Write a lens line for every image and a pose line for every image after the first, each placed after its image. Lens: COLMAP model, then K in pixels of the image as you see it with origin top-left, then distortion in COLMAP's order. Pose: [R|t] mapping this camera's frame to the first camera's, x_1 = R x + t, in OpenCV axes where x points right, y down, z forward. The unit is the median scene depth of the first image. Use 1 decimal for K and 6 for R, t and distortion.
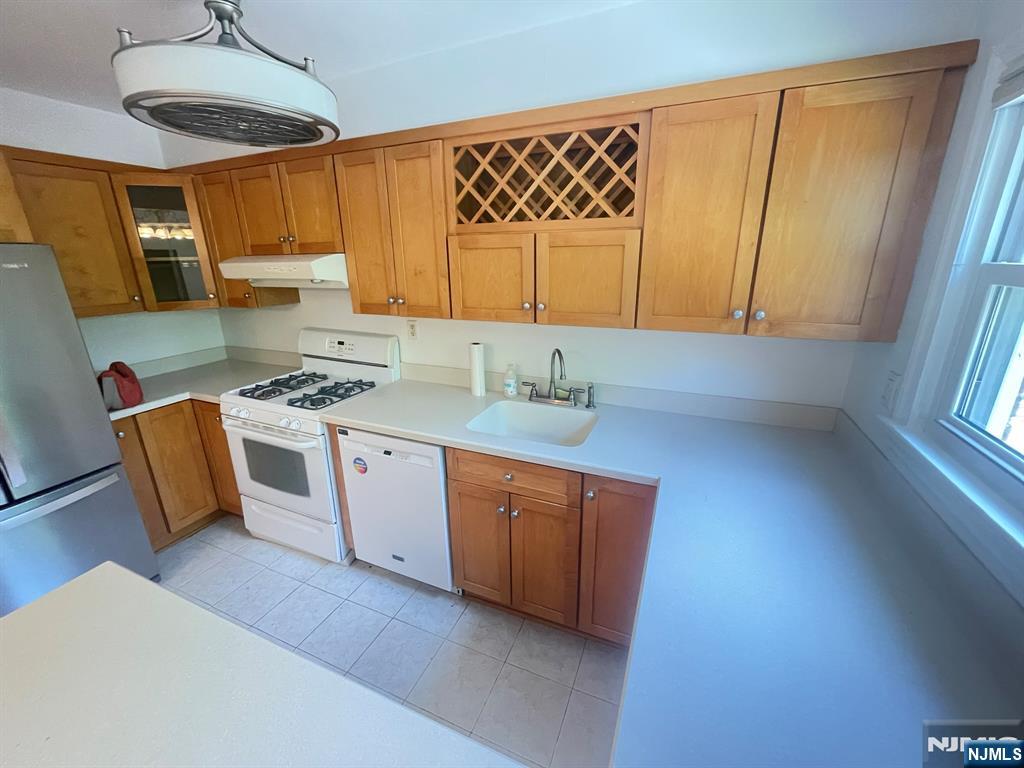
lens RADIAL K [[413.3, 0, 512.0], [0, 413.3, 384.0], [0, 0, 1]] dist [-0.002340, 0.000072]
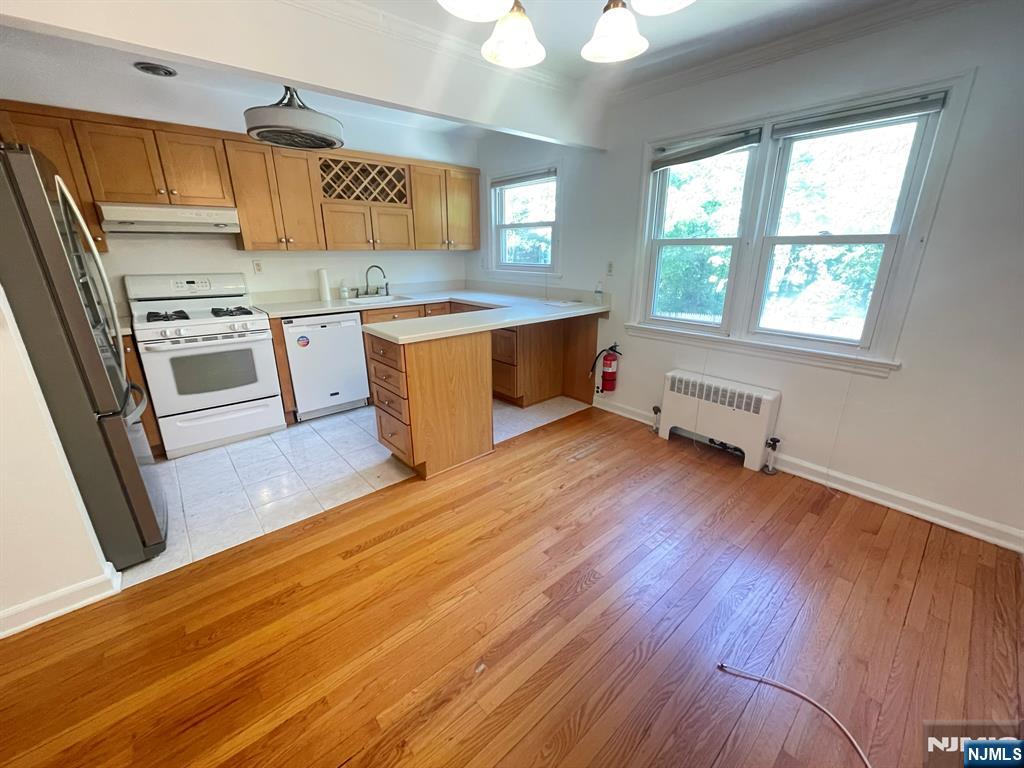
lens RADIAL K [[413.3, 0, 512.0], [0, 413.3, 384.0], [0, 0, 1]] dist [-0.002340, 0.000072]
pose [[0.427959, -0.265773, 0.863838, -1.669512], [0.270386, 0.949661, 0.158224, 0.366293], [-0.862405, 0.165856, 0.478278, -0.517235]]
